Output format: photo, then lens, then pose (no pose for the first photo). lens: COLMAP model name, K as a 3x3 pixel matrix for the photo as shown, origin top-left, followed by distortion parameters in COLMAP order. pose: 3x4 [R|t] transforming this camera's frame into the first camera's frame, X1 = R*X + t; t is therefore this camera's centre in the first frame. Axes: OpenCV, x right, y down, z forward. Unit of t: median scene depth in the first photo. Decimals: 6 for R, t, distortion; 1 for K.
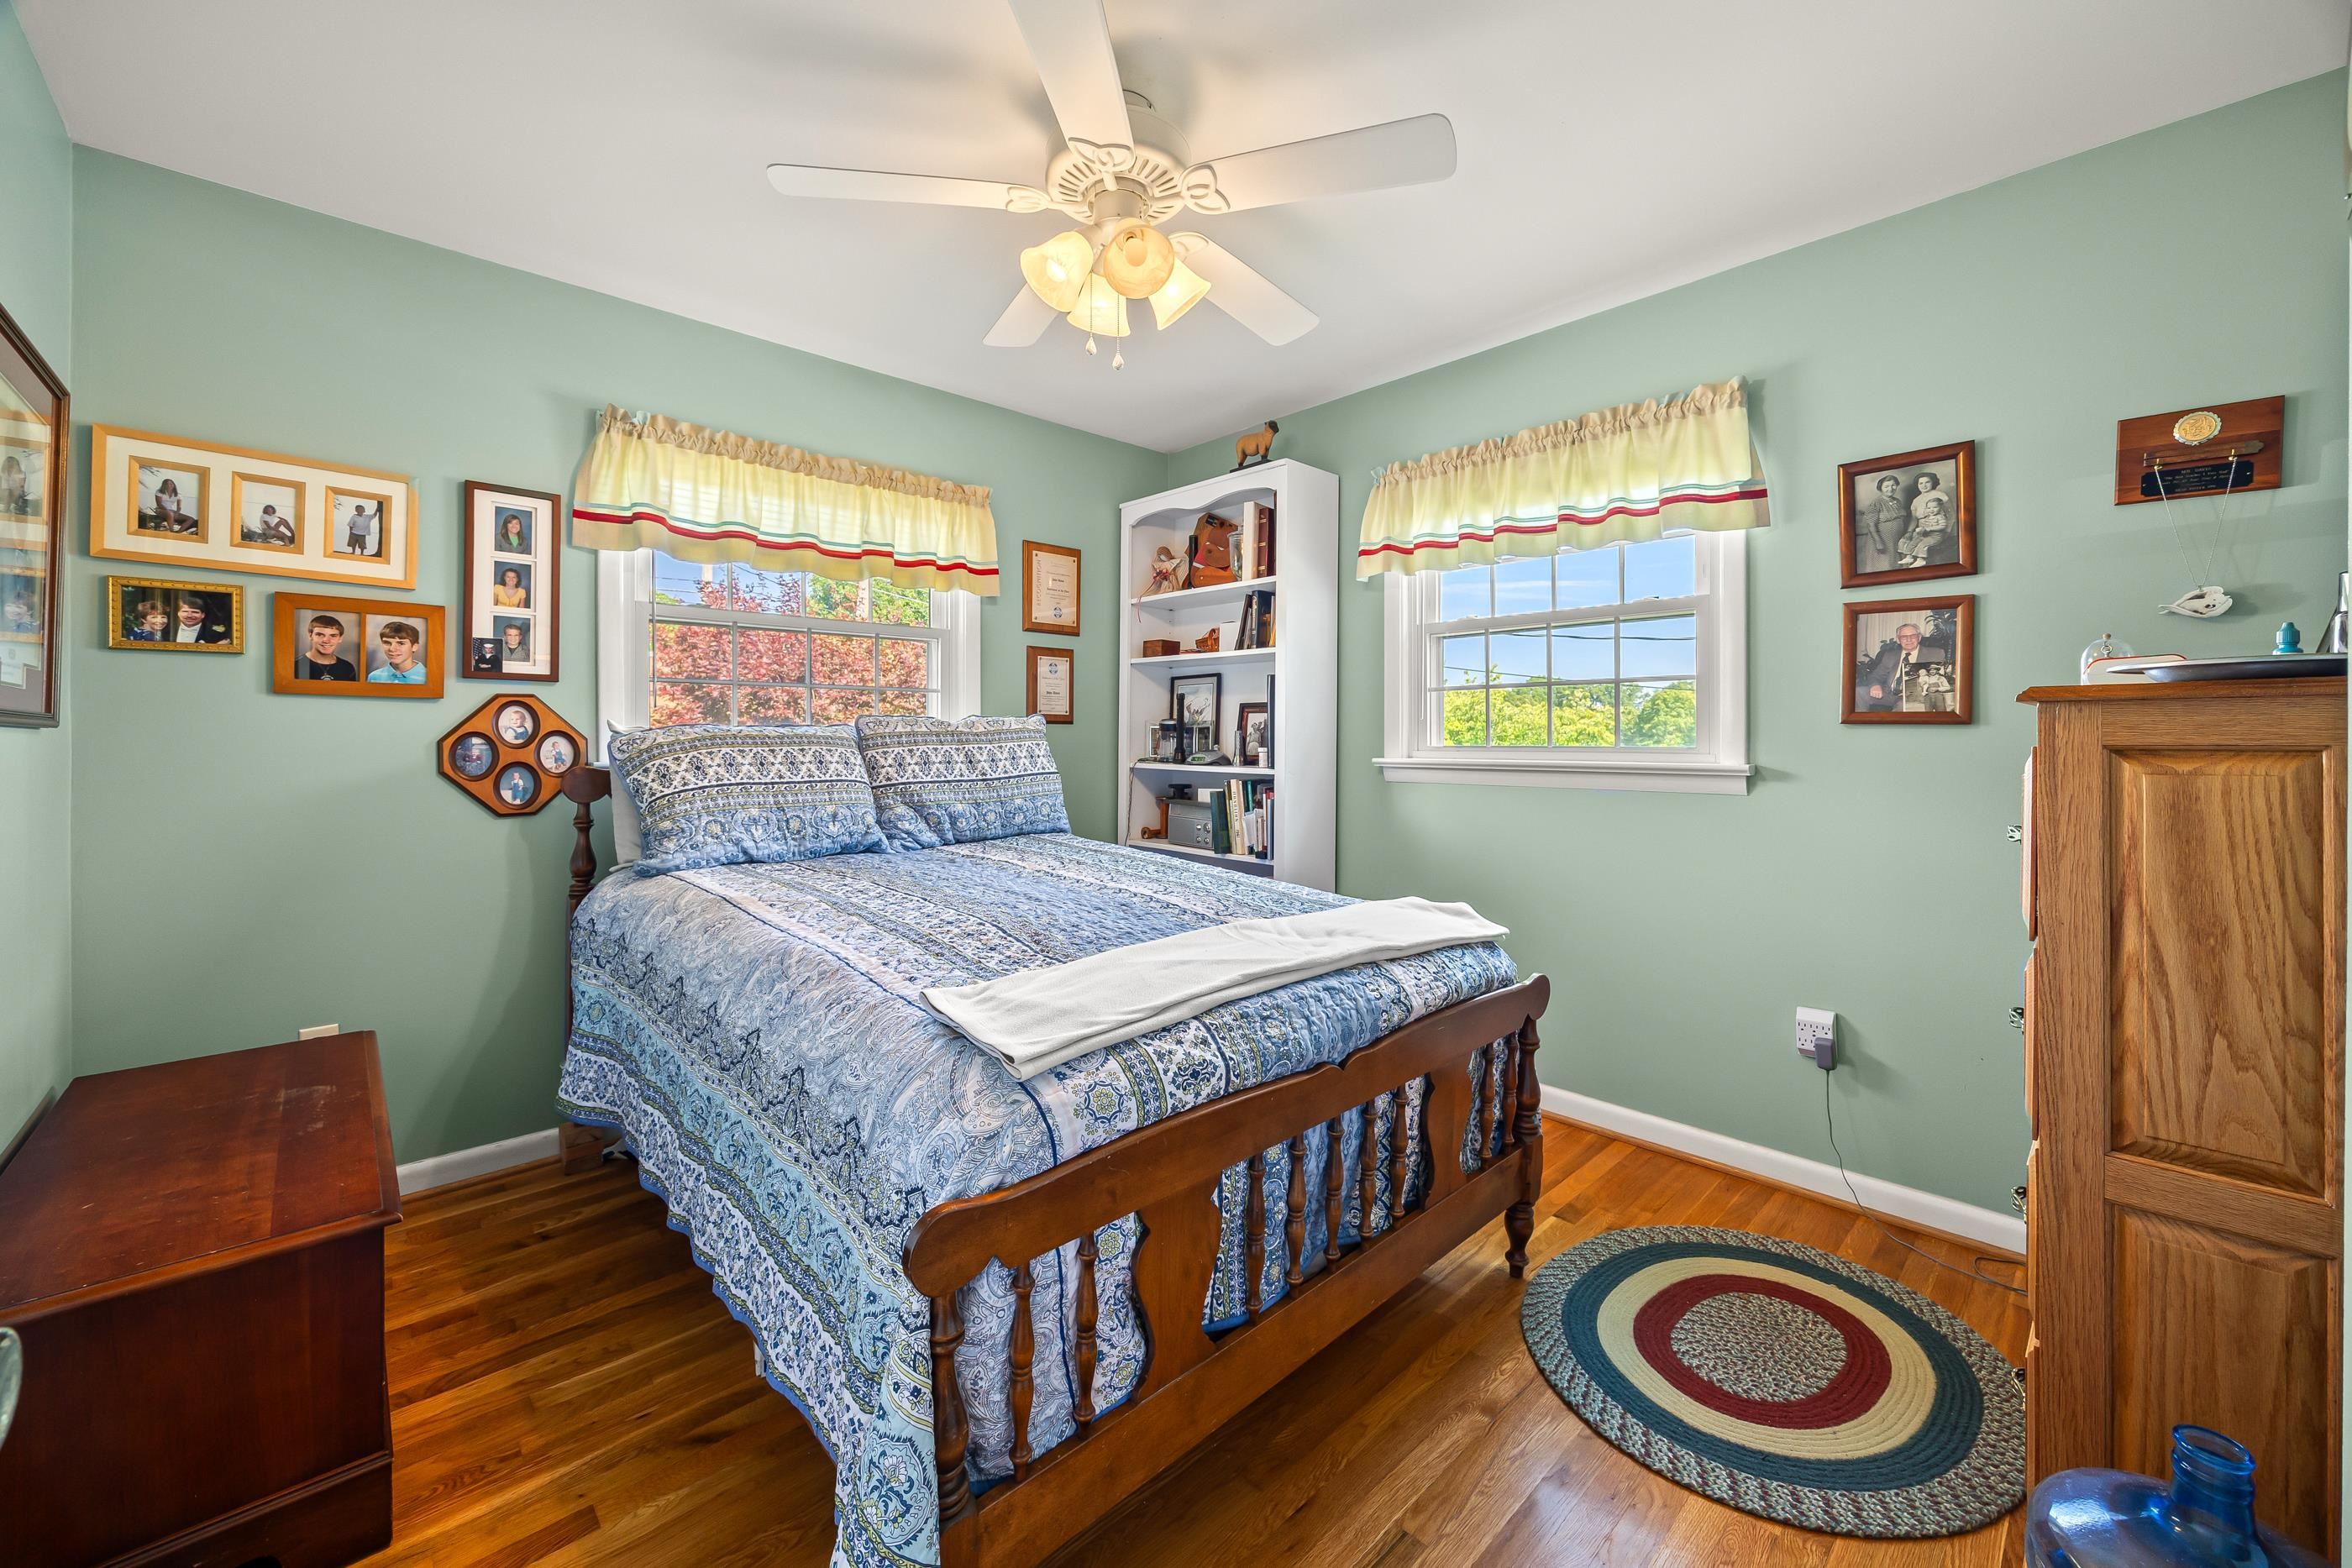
lens RADIAL K [[901.1, 0, 1163.4], [0, 901.1, 725.8], [0, 0, 1]] dist [-0.008383, 0.001147]
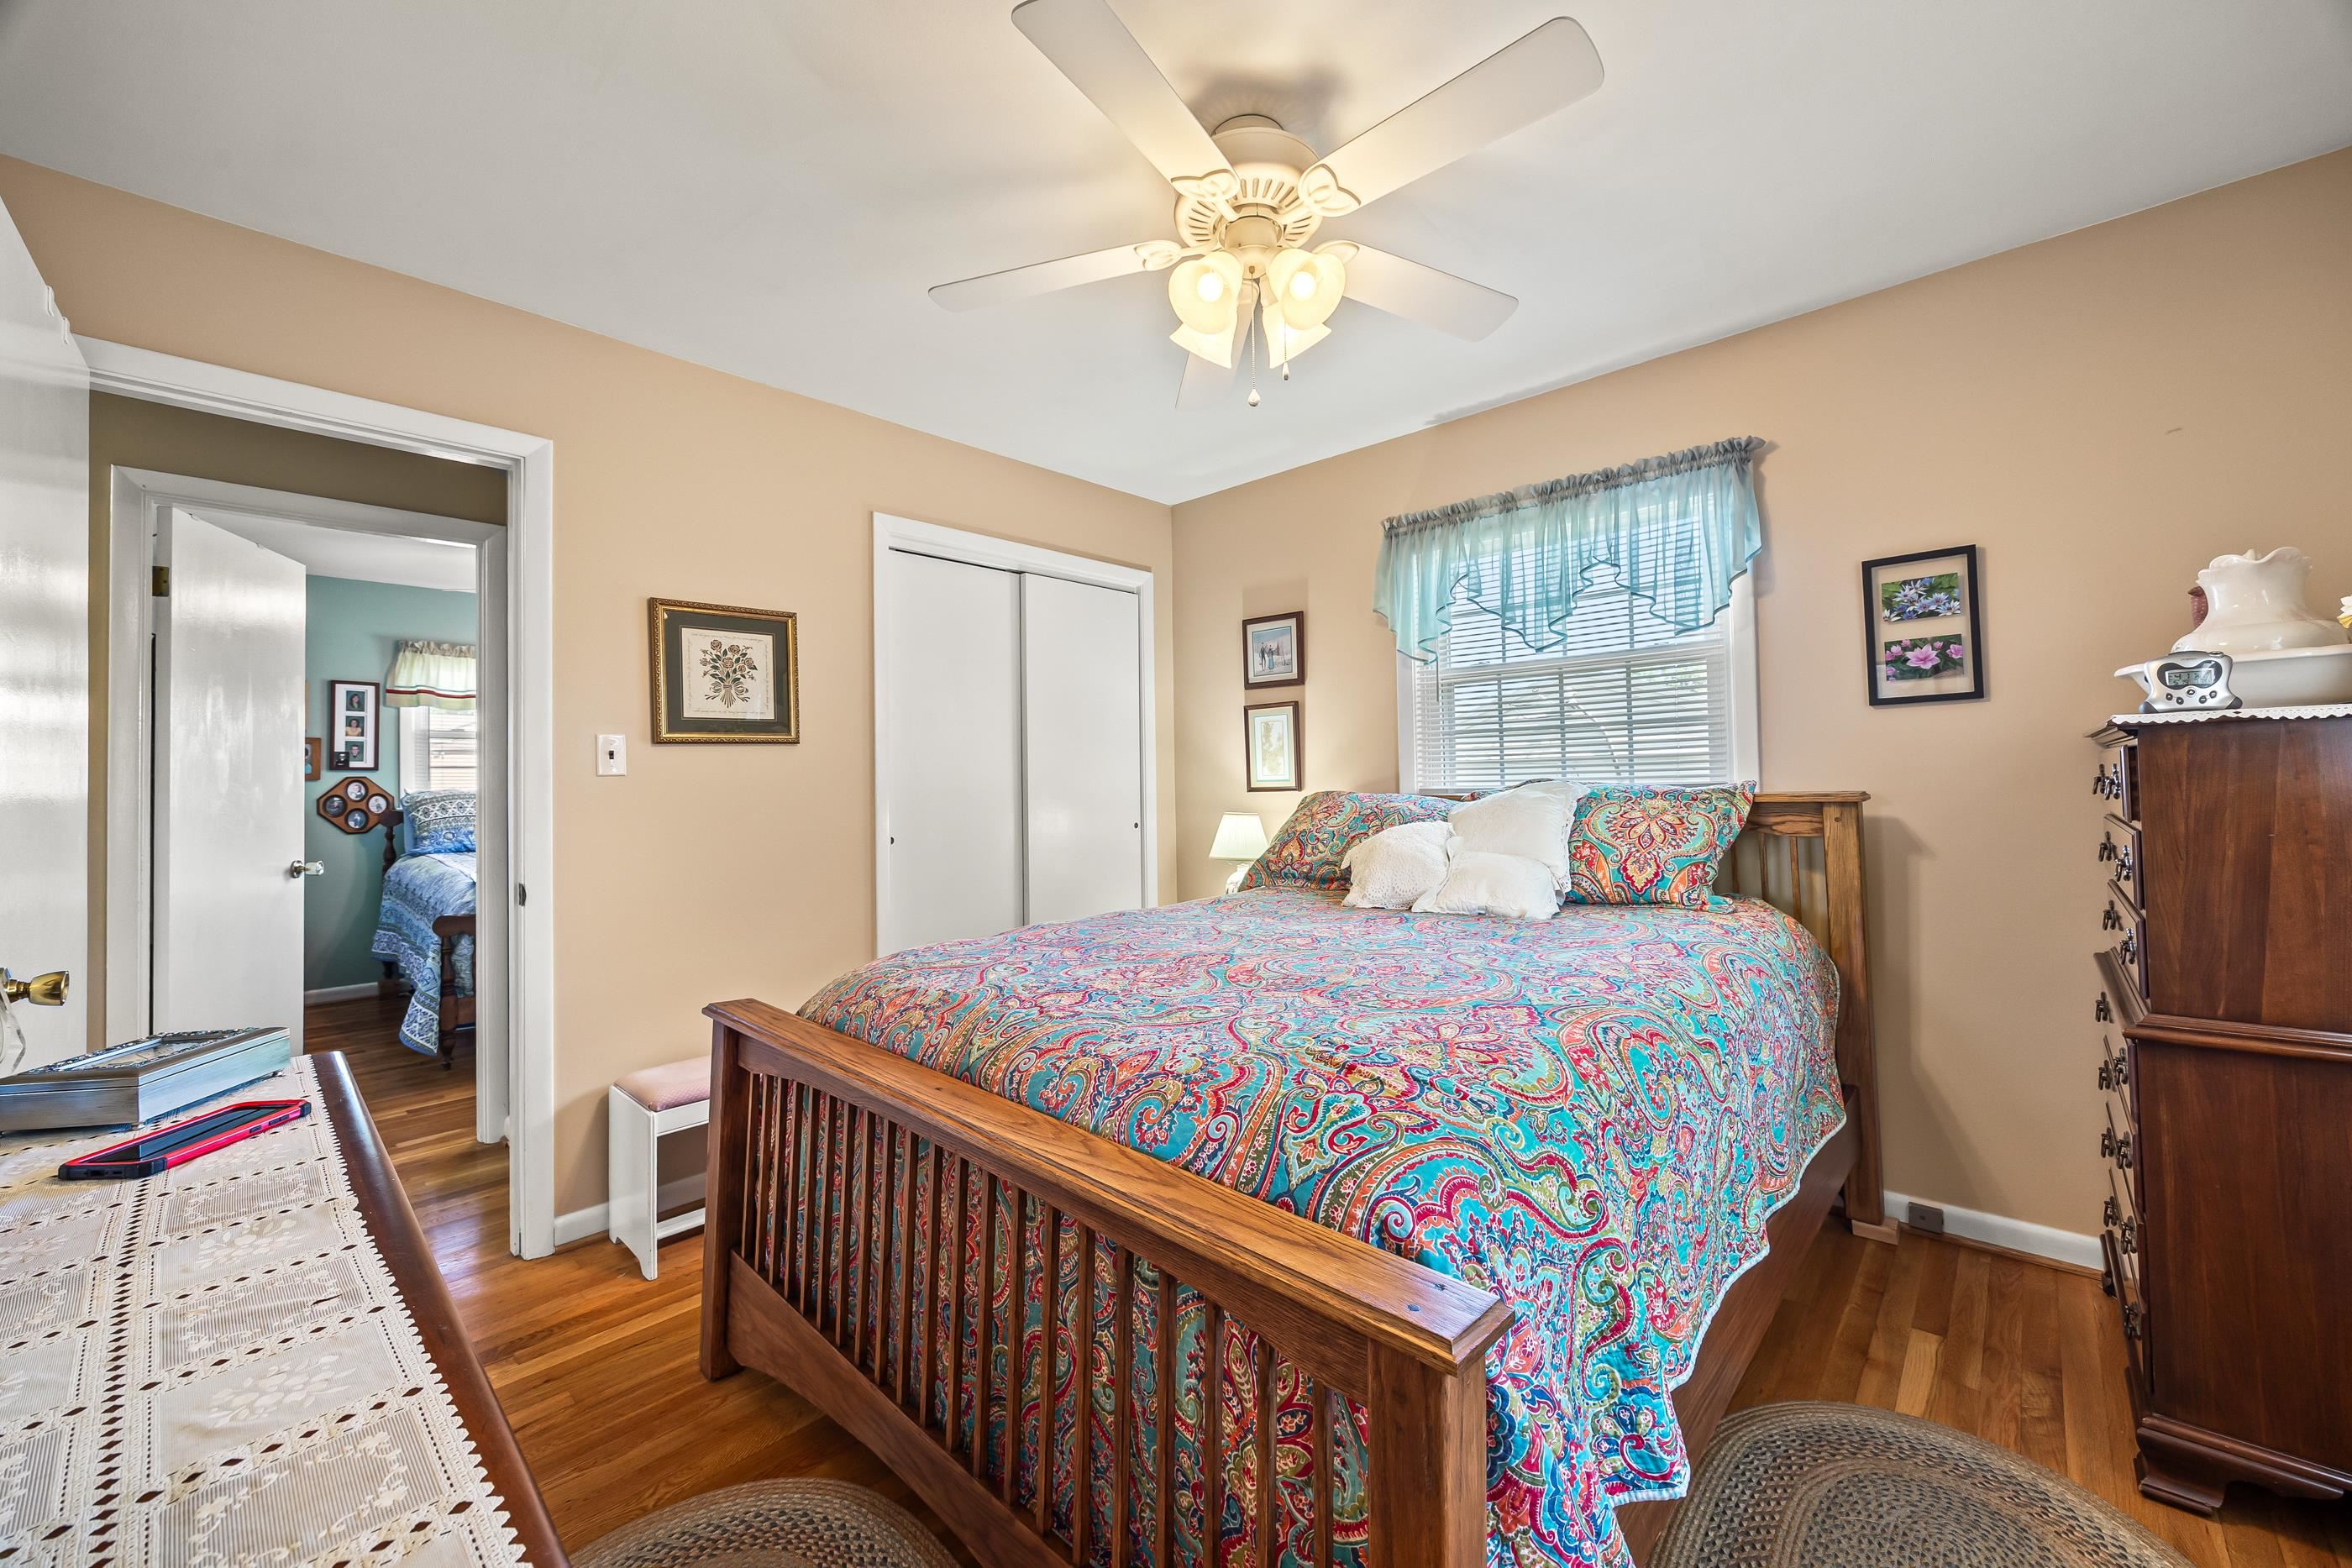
lens RADIAL K [[901.1, 0, 1182.2], [0, 901.1, 767.5], [0, 0, 1]] dist [-0.008383, 0.001147]
pose [[0.997312, -0.017093, 0.071255, 1.108679], [0.018633, 0.999606, -0.021006, 0.024523], [-0.070867, 0.022277, 0.997237, -1.292094]]
